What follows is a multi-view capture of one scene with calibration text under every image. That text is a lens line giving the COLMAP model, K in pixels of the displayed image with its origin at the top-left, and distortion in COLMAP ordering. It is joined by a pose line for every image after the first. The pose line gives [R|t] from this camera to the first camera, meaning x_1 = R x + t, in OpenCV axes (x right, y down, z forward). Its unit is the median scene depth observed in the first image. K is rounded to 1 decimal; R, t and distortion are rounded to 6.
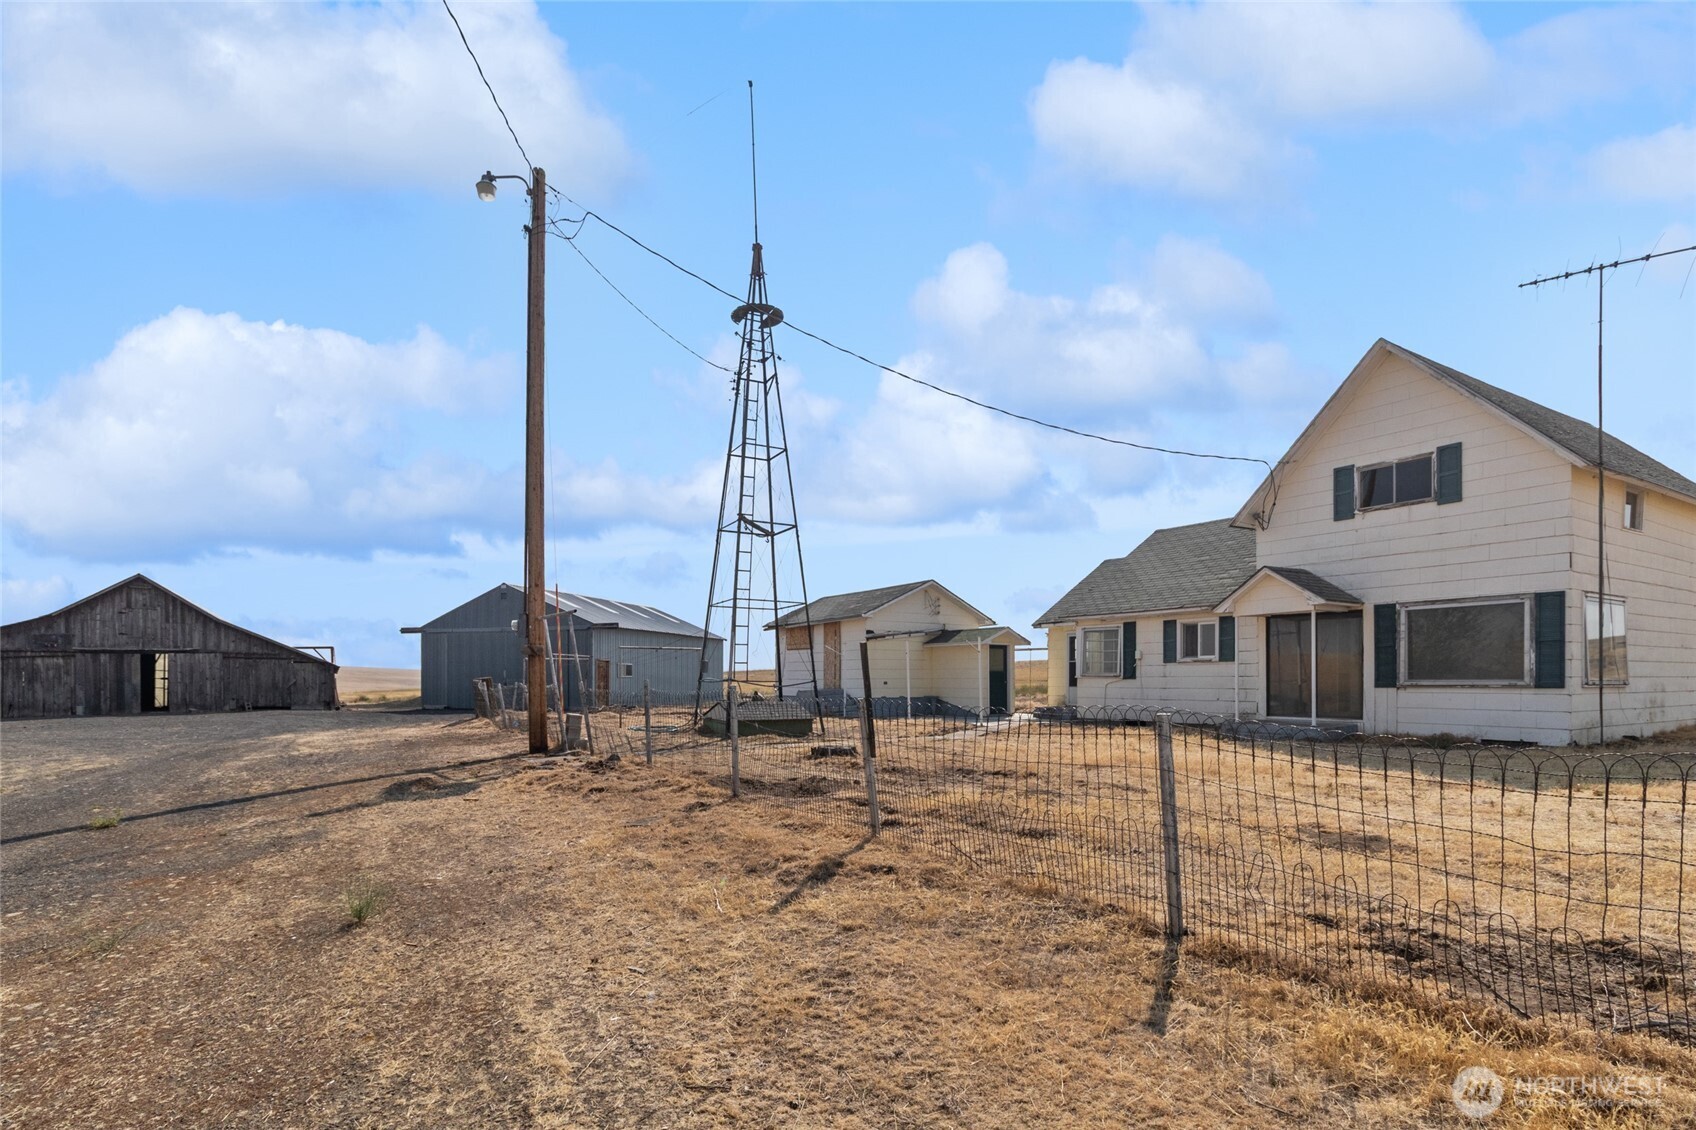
lens RADIAL K [[822.5, 0, 847.0], [0, 822.5, 676.3], [0, 0, 1]] dist [0.000966, 0.001009]
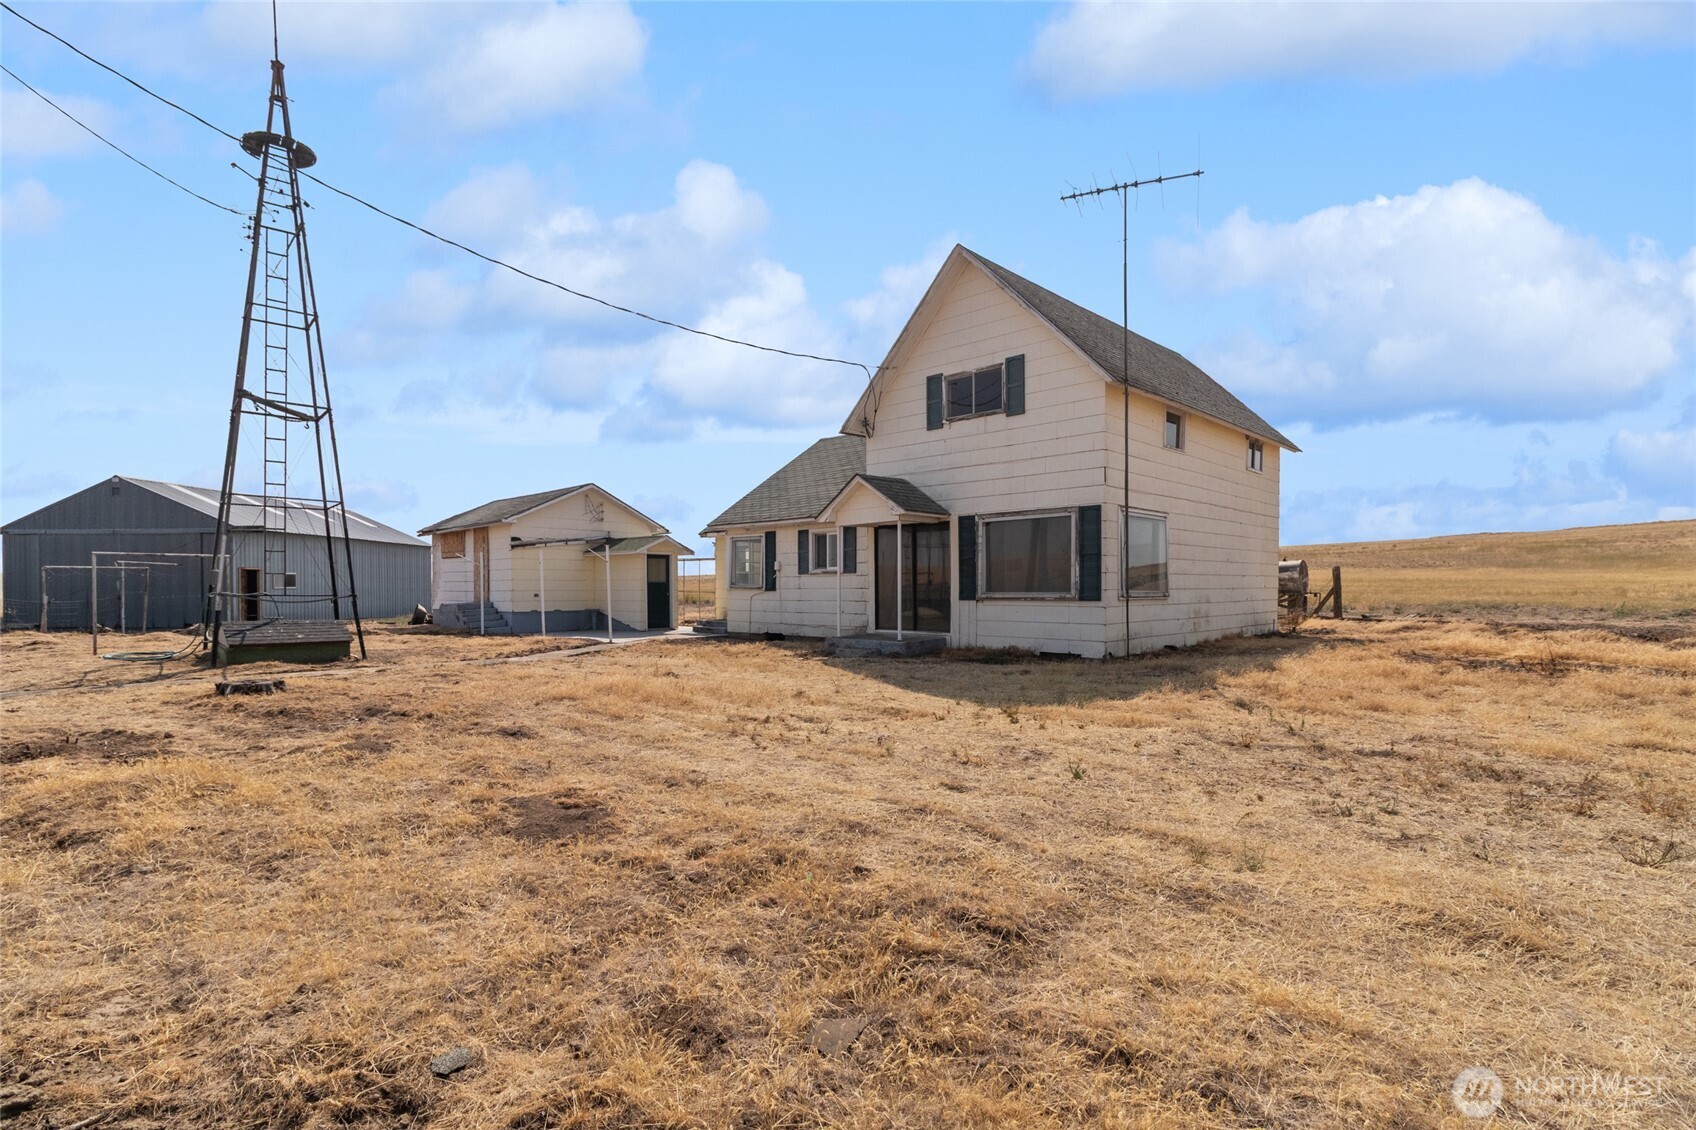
lens RADIAL K [[805.2, 0, 848.2], [0, 805.2, 590.4], [0, 0, 1]] dist [0.000916, 0.000586]
pose [[0.971393, -0.002823, 0.237459, 0.272155], [0.001388, 0.999980, 0.006213, -0.004132], [-0.237472, -0.005706, 0.971378, 0.090253]]
